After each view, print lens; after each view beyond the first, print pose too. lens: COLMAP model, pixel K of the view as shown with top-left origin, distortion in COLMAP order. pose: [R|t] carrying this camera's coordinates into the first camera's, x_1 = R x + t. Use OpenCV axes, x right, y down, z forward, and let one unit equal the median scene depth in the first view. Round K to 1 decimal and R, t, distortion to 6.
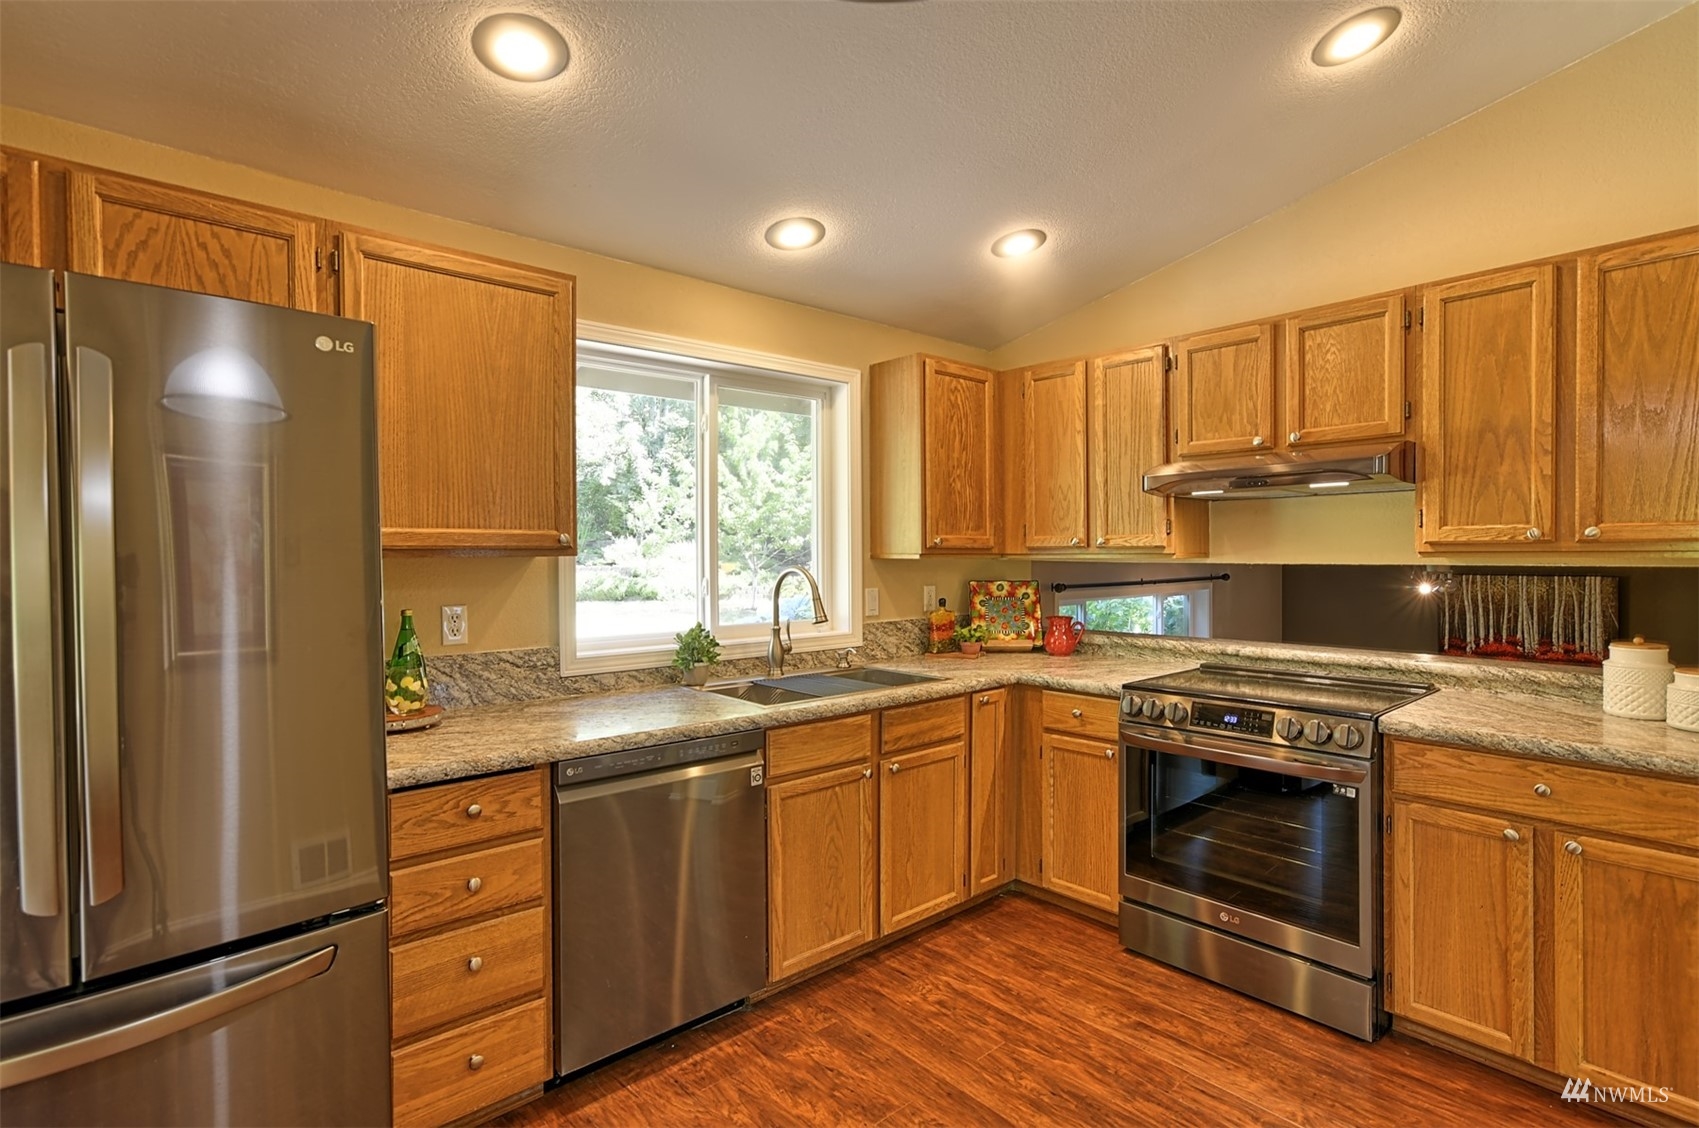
lens RADIAL K [[824.8, 0, 852.1], [0, 824.8, 559.0], [0, 0, 1]] dist [-0.029464, 0.021864]
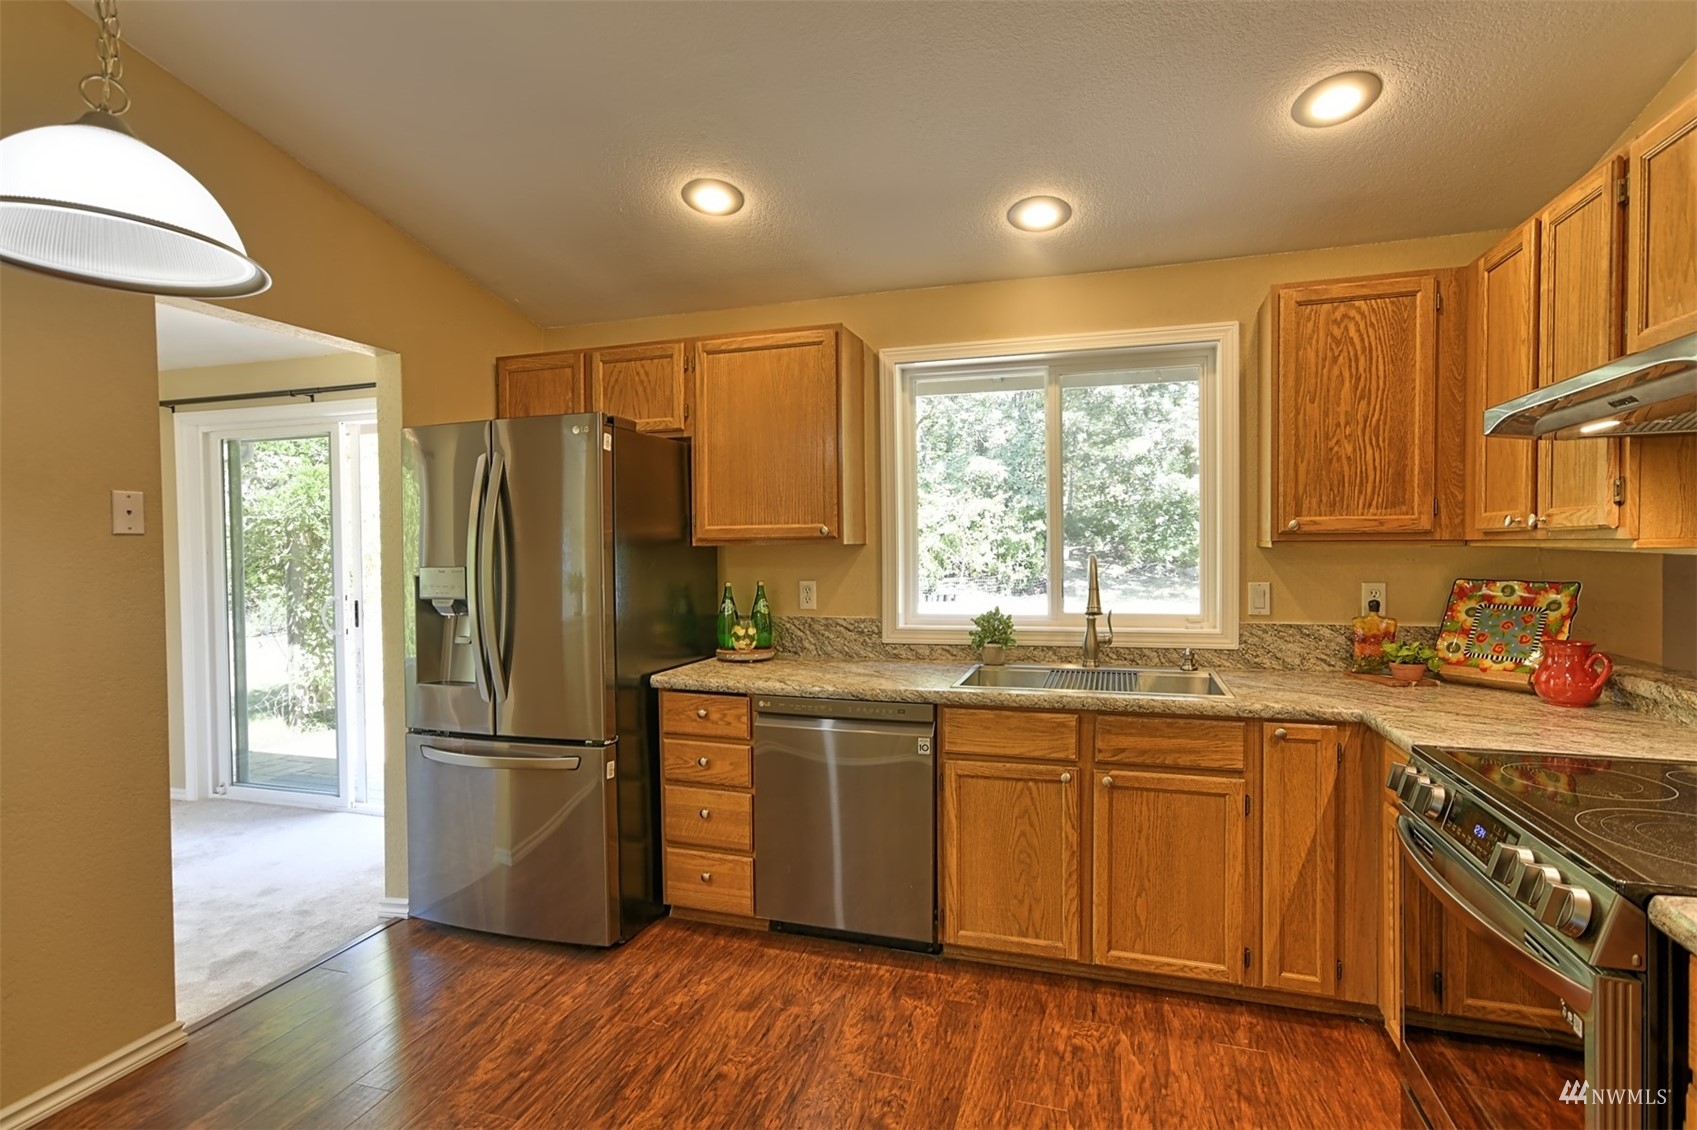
lens RADIAL K [[823.8, 0, 845.3], [0, 823.8, 556.4], [0, 0, 1]] dist [-0.029464, 0.021864]
pose [[0.515955, 0.008241, -0.856576, 0.674335], [-0.002048, 0.999963, 0.008388, 0.003669], [0.856613, -0.002574, 0.515952, 0.306272]]
